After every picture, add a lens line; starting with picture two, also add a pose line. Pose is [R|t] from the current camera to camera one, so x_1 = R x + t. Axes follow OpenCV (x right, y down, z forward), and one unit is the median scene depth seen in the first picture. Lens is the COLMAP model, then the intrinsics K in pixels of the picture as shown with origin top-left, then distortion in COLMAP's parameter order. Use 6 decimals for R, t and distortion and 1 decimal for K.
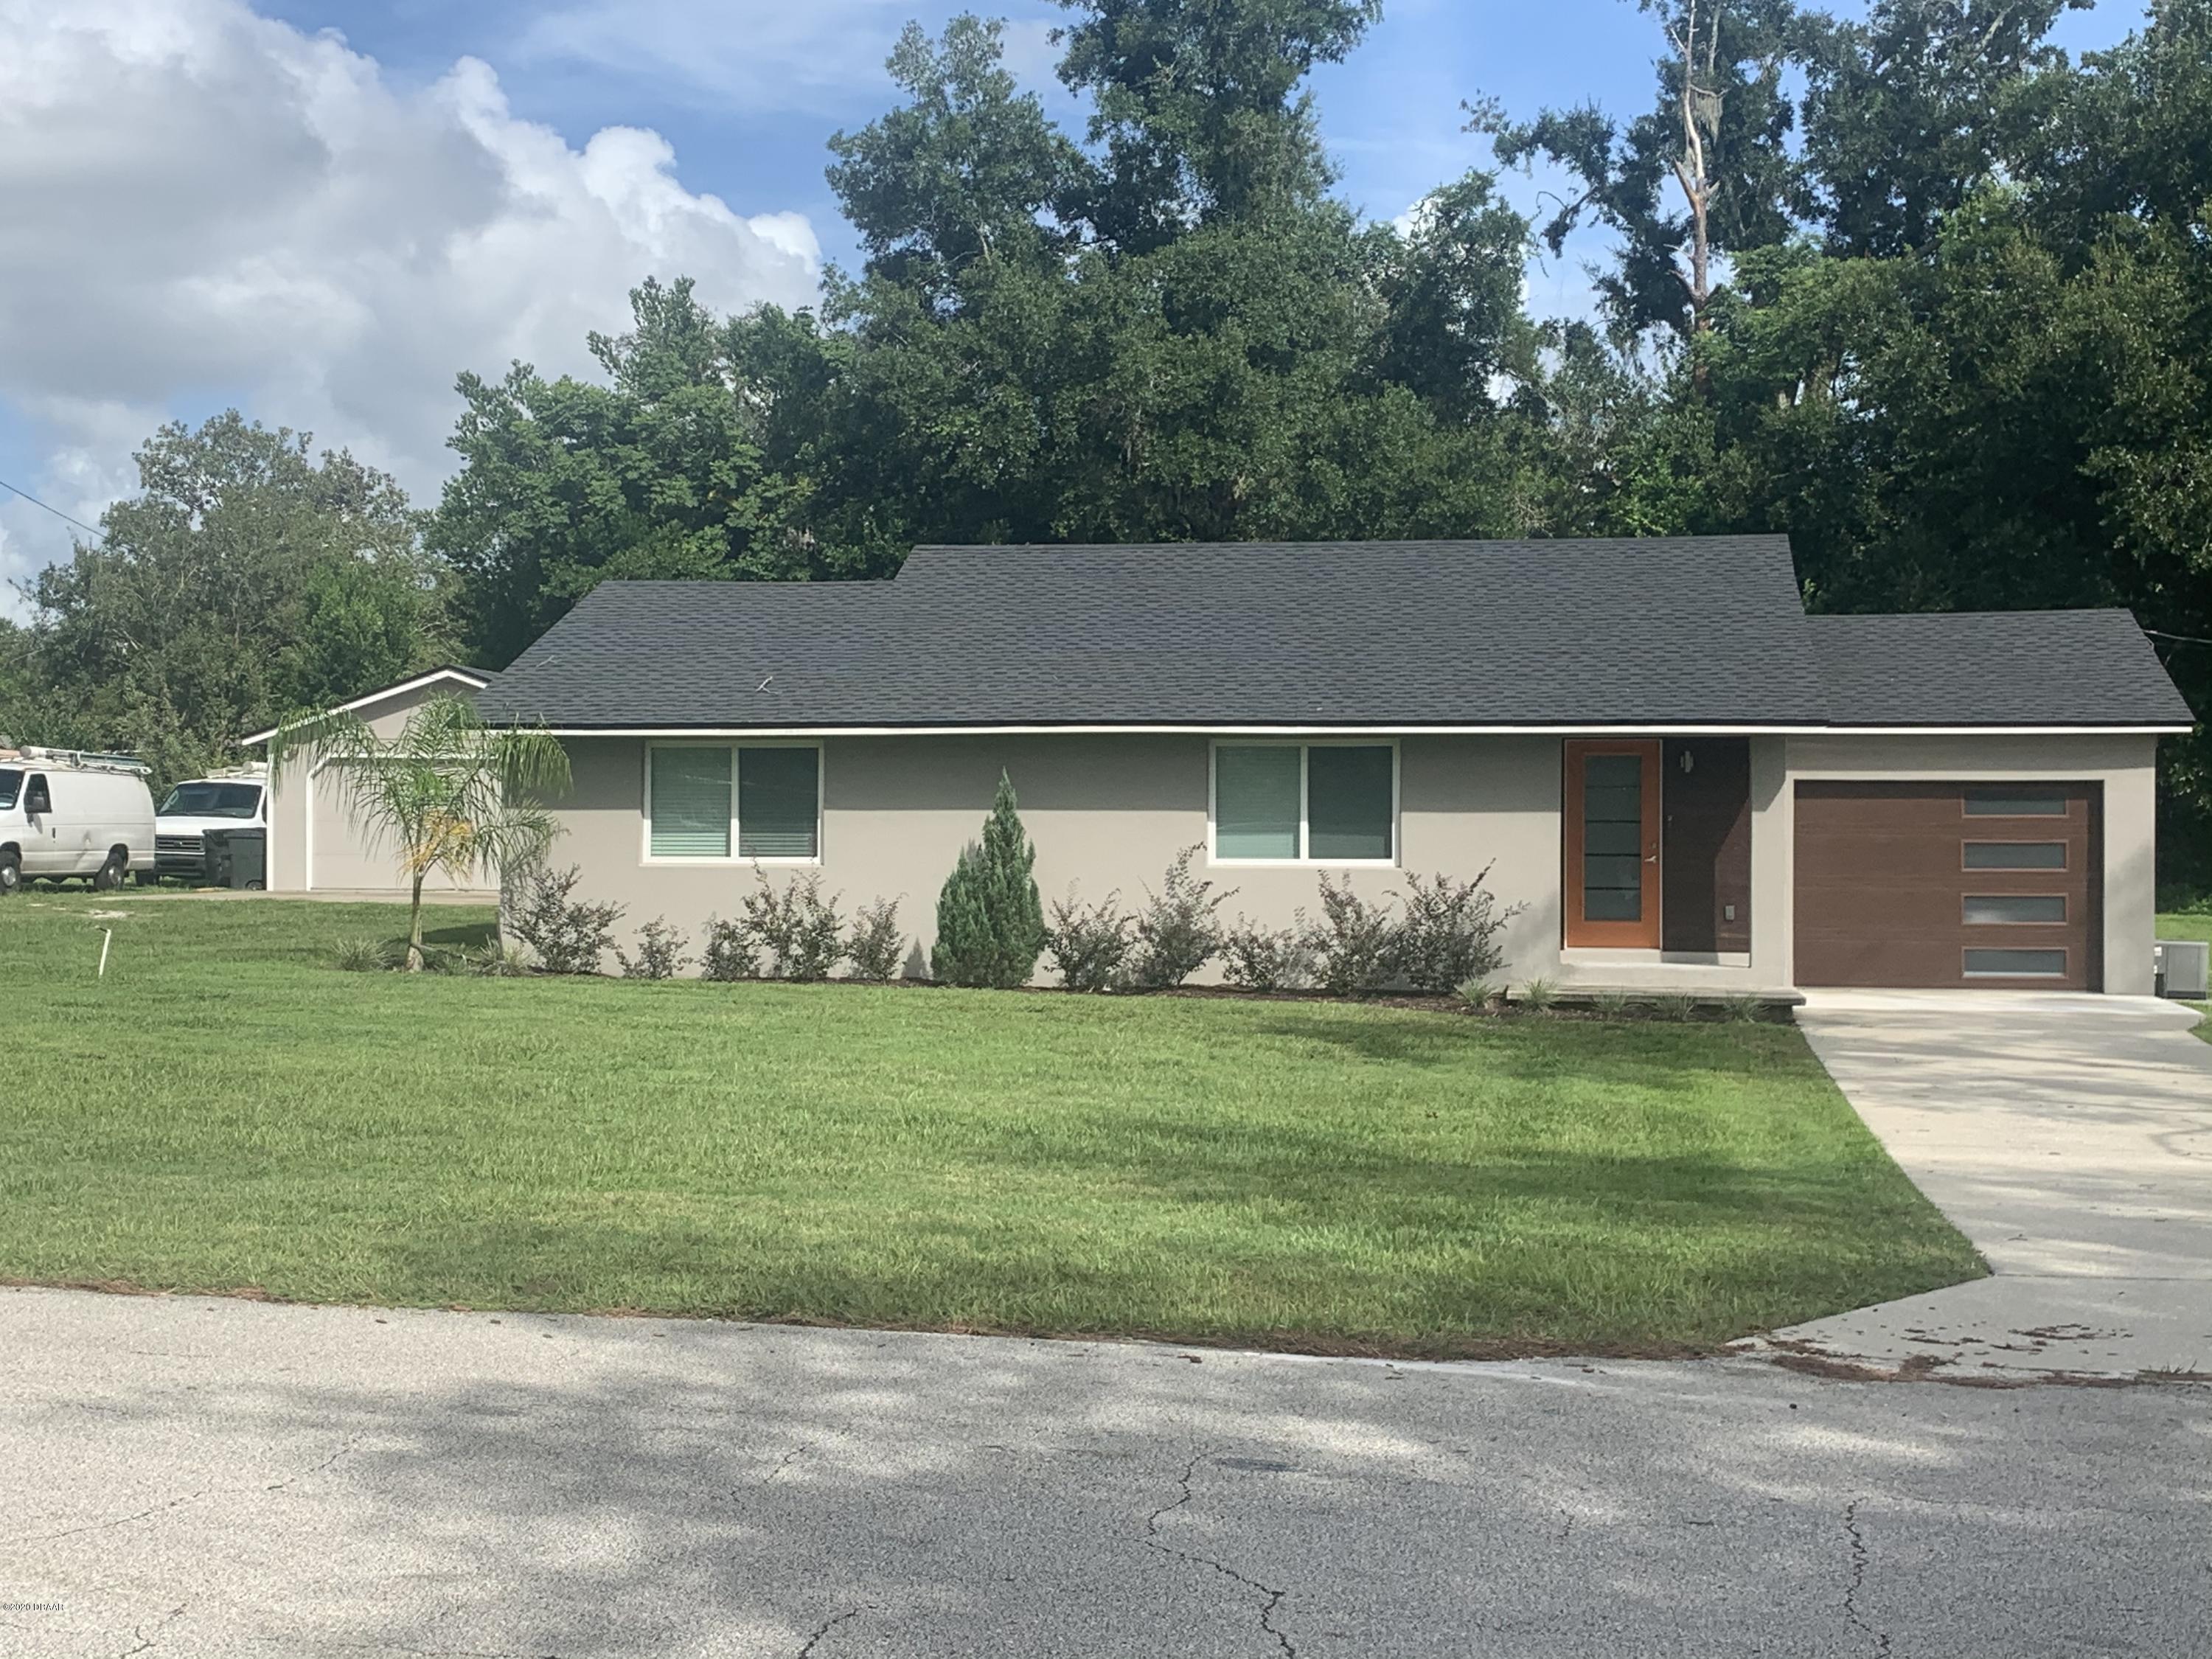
lens RADIAL K [[2953.4, 0, 1106.0], [0, 2953.4, 829.5], [0, 0, 1]] dist [0.146006, -0.449056]
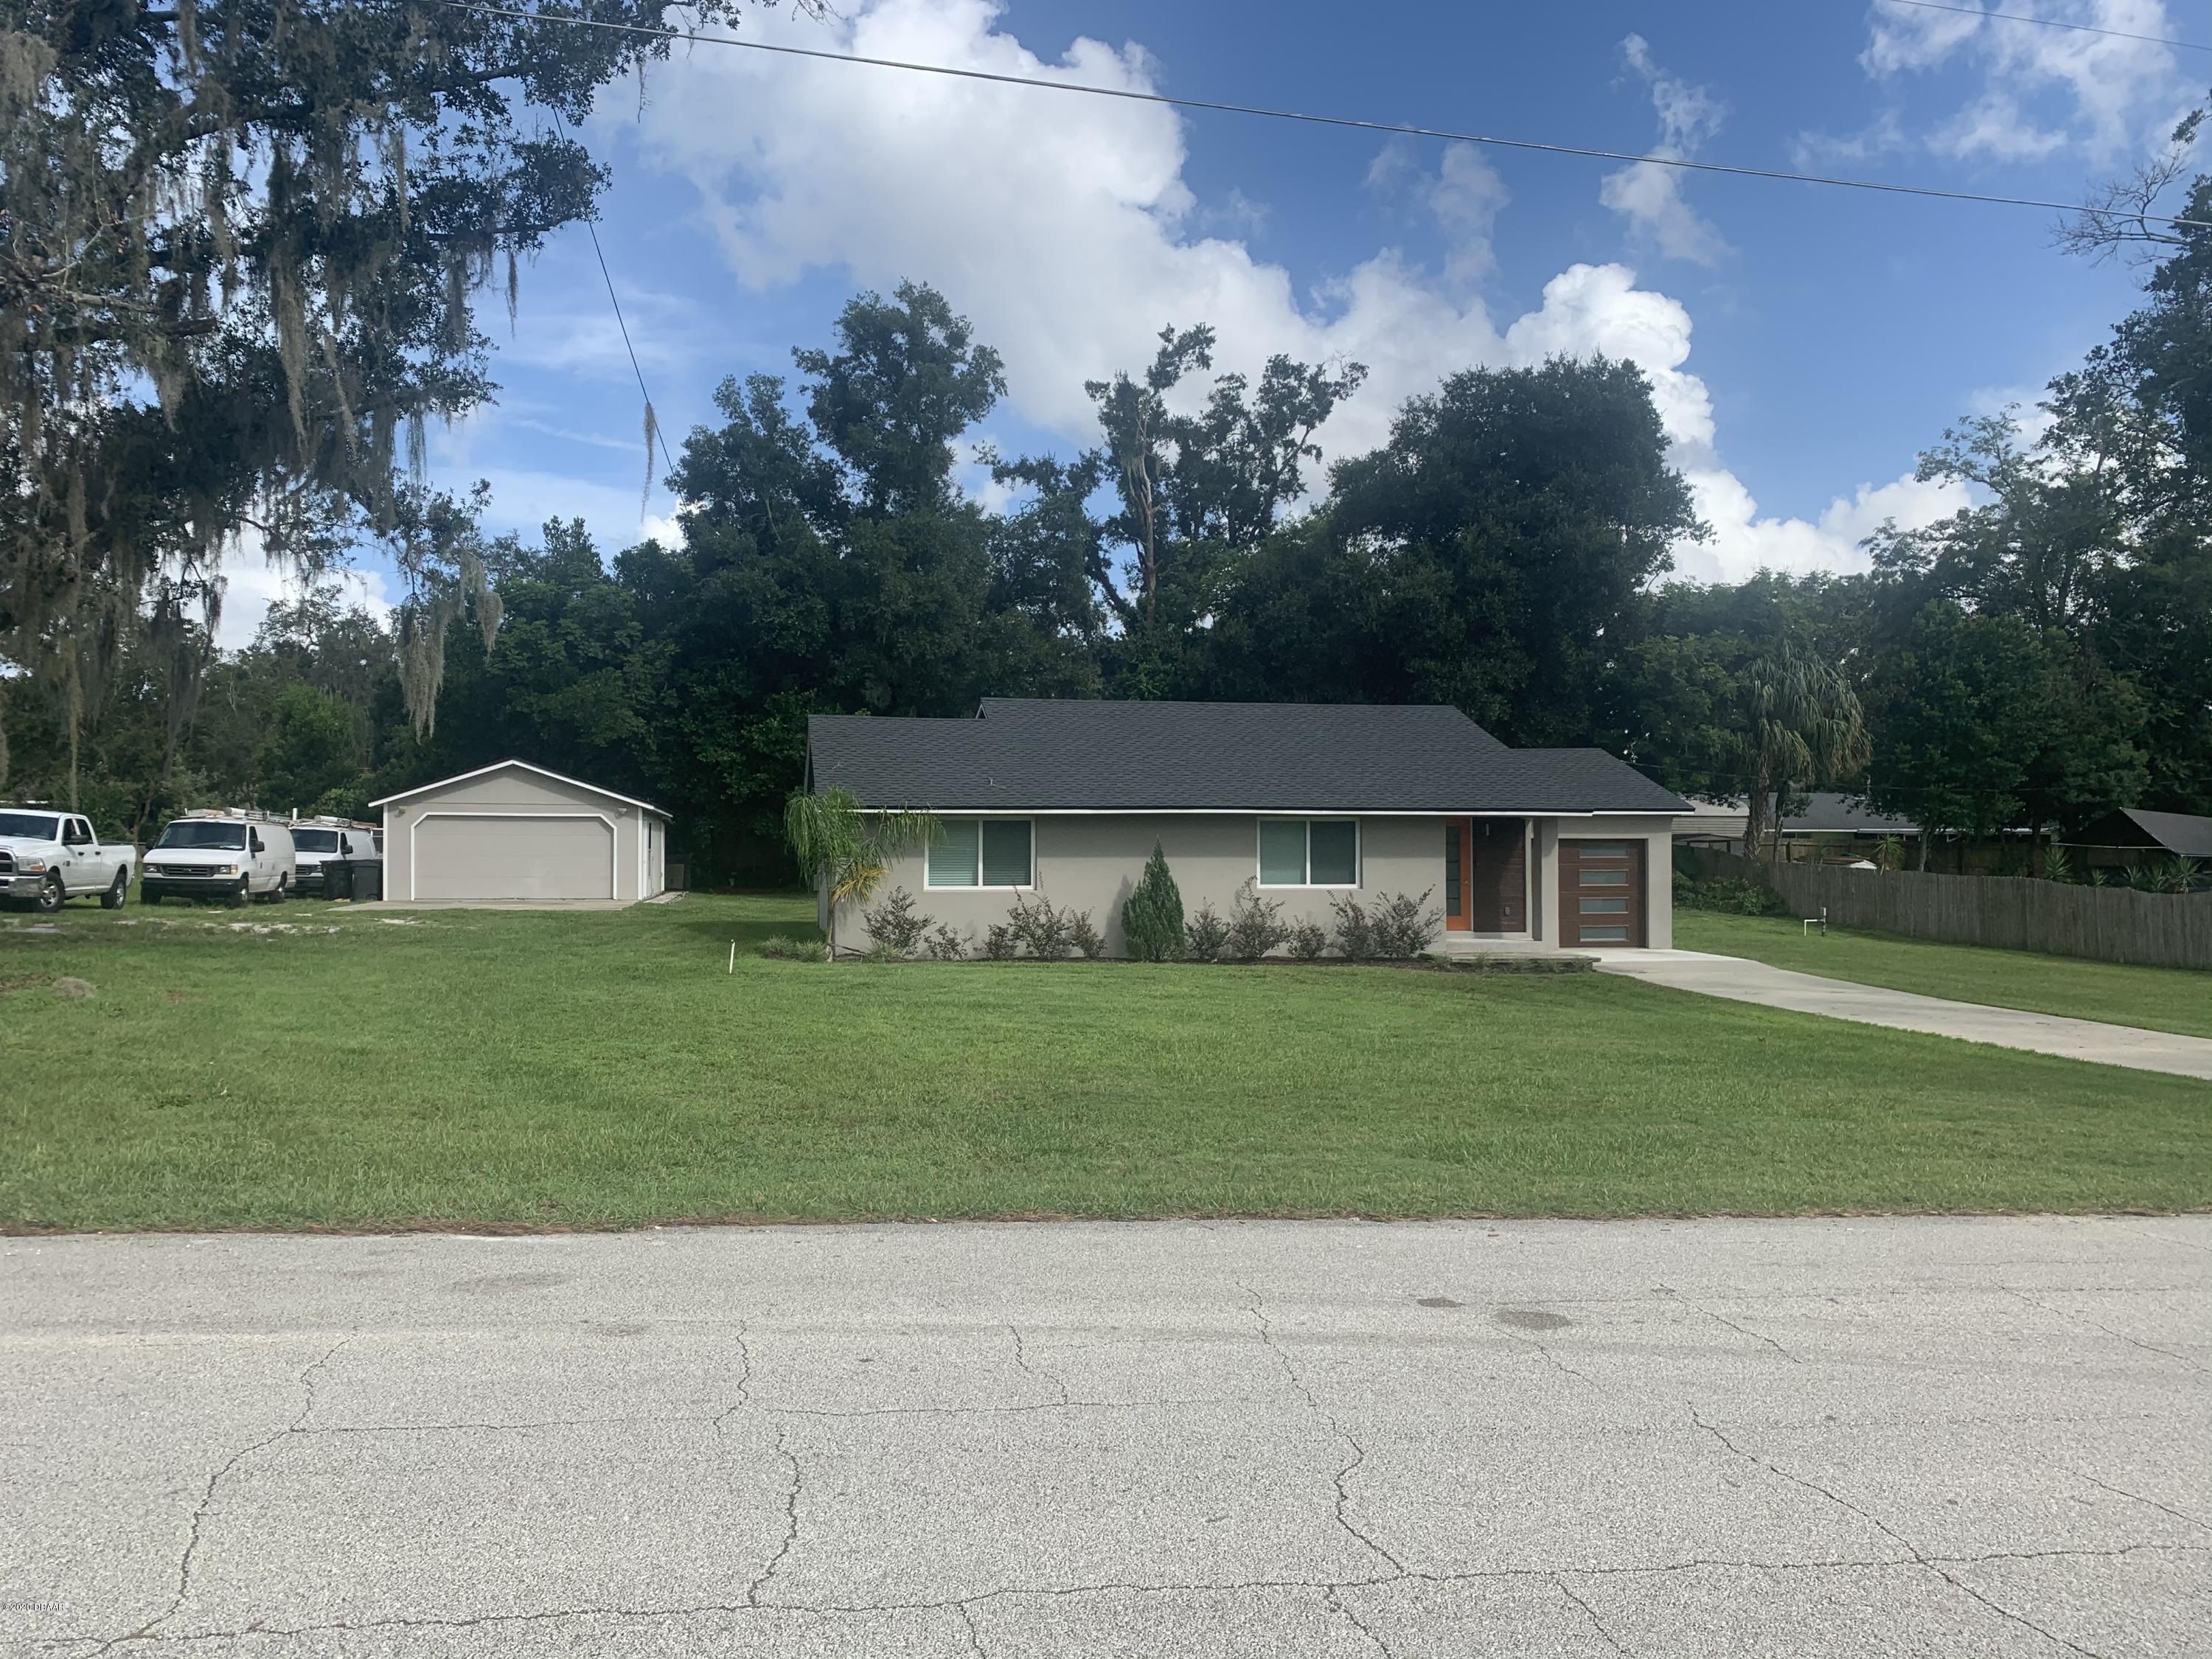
lens RADIAL K [[1630.4, 0, 1100.8], [0, 1630.4, 863.8], [0, 0, 1]] dist [0.046363, -0.000636]
pose [[0.936995, -0.006747, 0.349279, -0.232518], [0.002239, 0.999909, 0.013308, -0.009175], [-0.349337, -0.011688, 0.936924, 0.071976]]
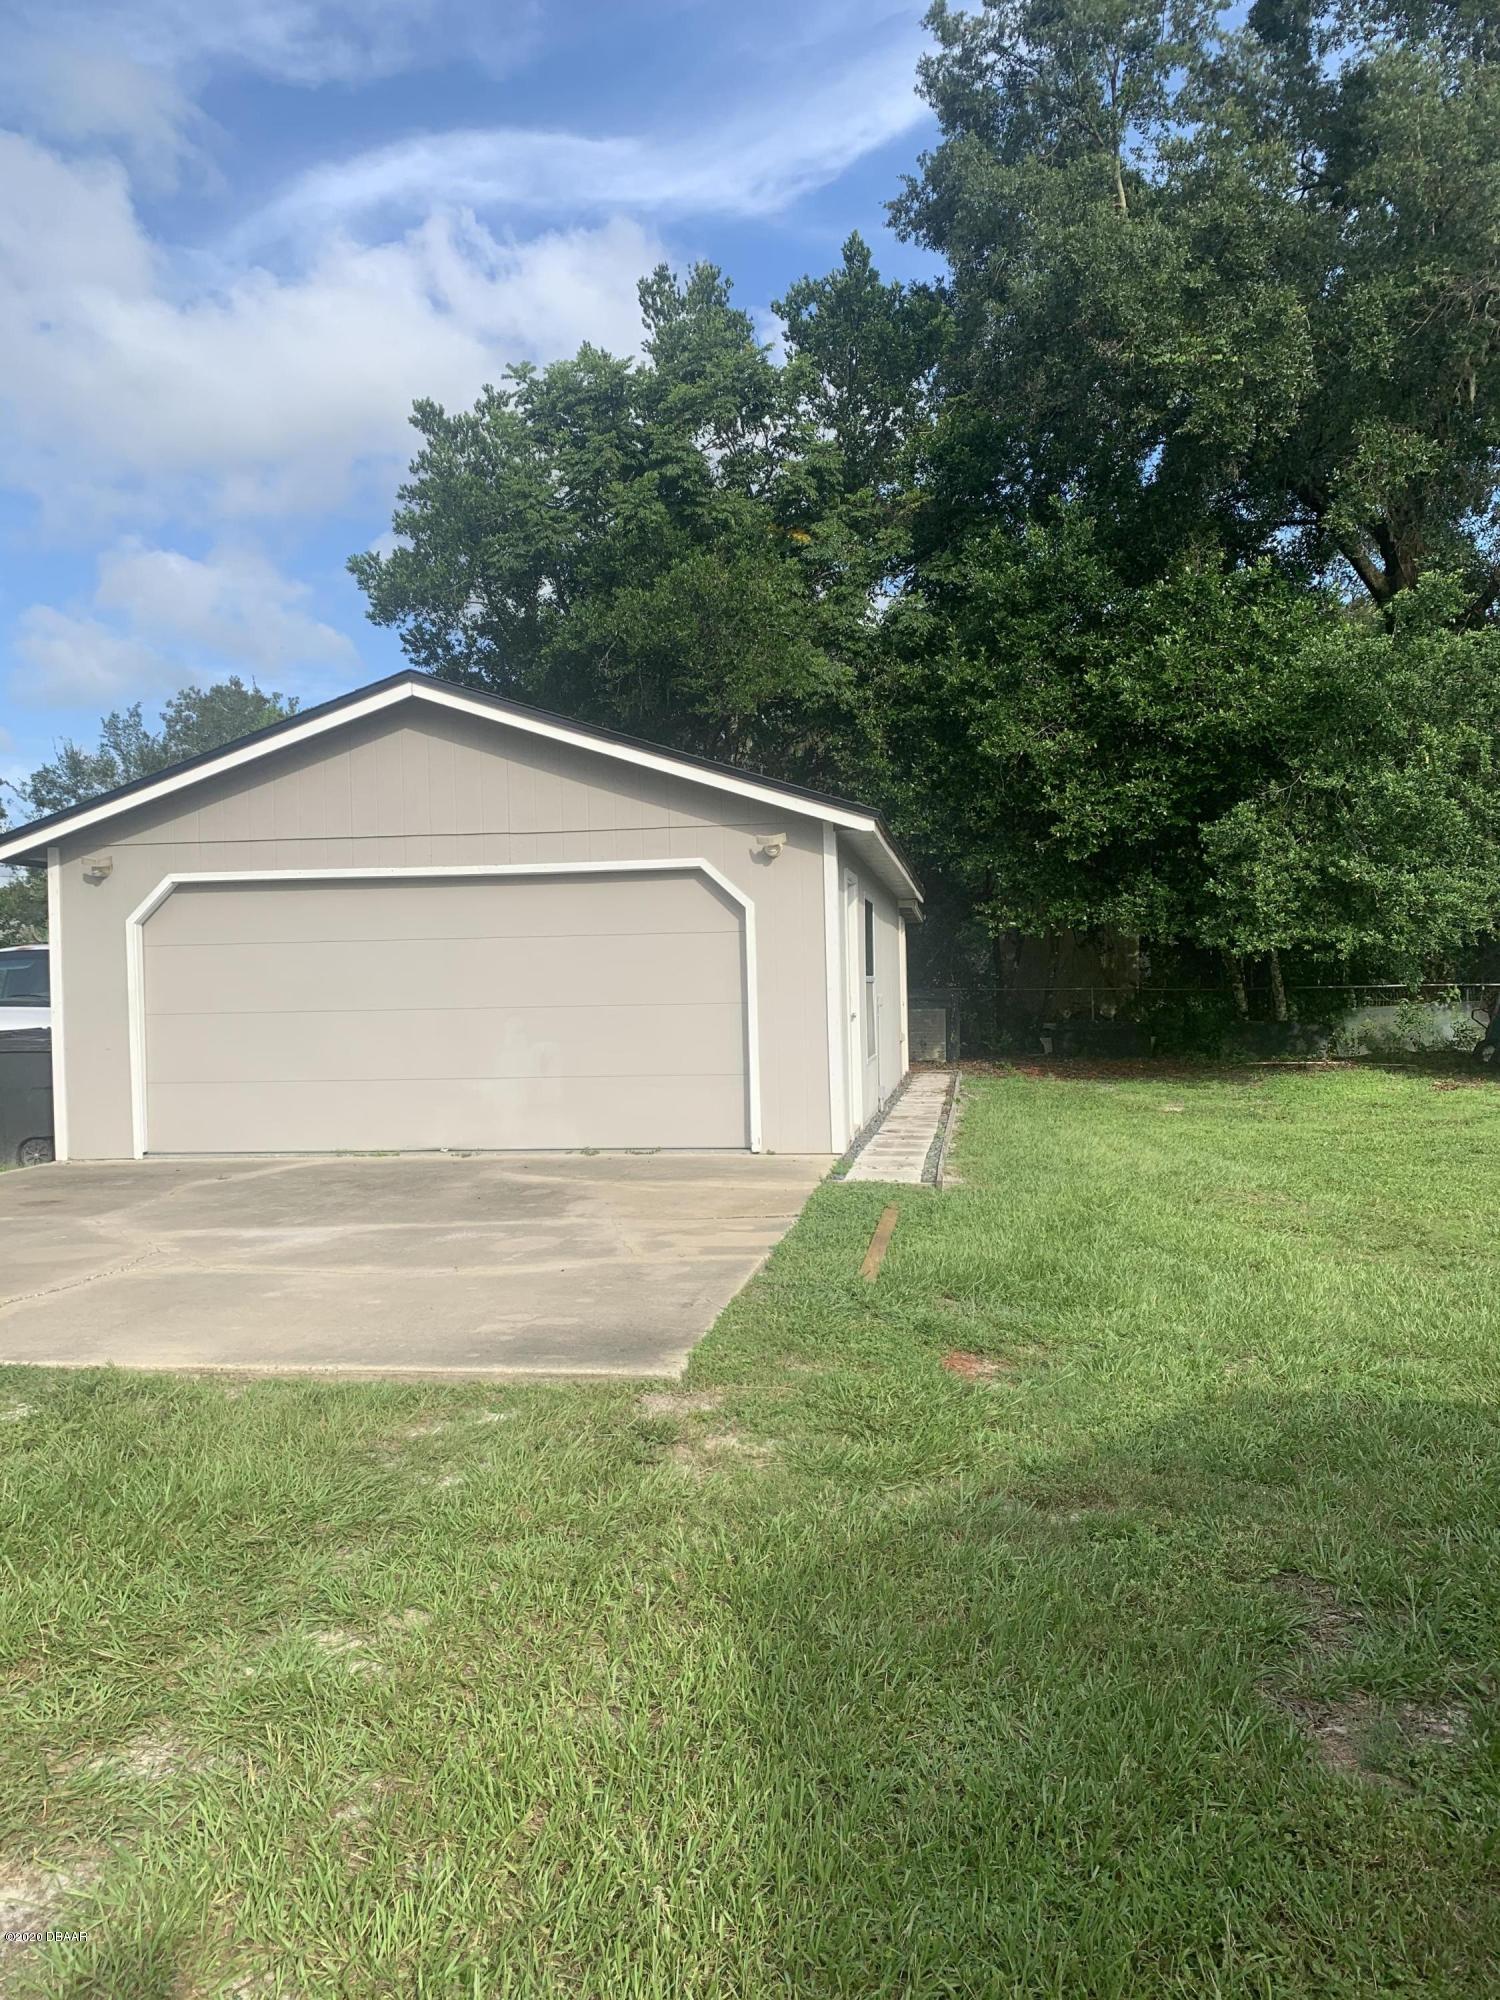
lens RADIAL K [[1572.9, 0, 749.2], [0, 1572.9, 954.7], [0, 0, 1]] dist [0.072452, -0.118819]
pose [[0.999544, -0.028553, -0.009839, -0.164157], [0.028359, 0.999411, -0.019332, -0.004224], [0.010385, 0.019045, 0.999765, 0.748107]]
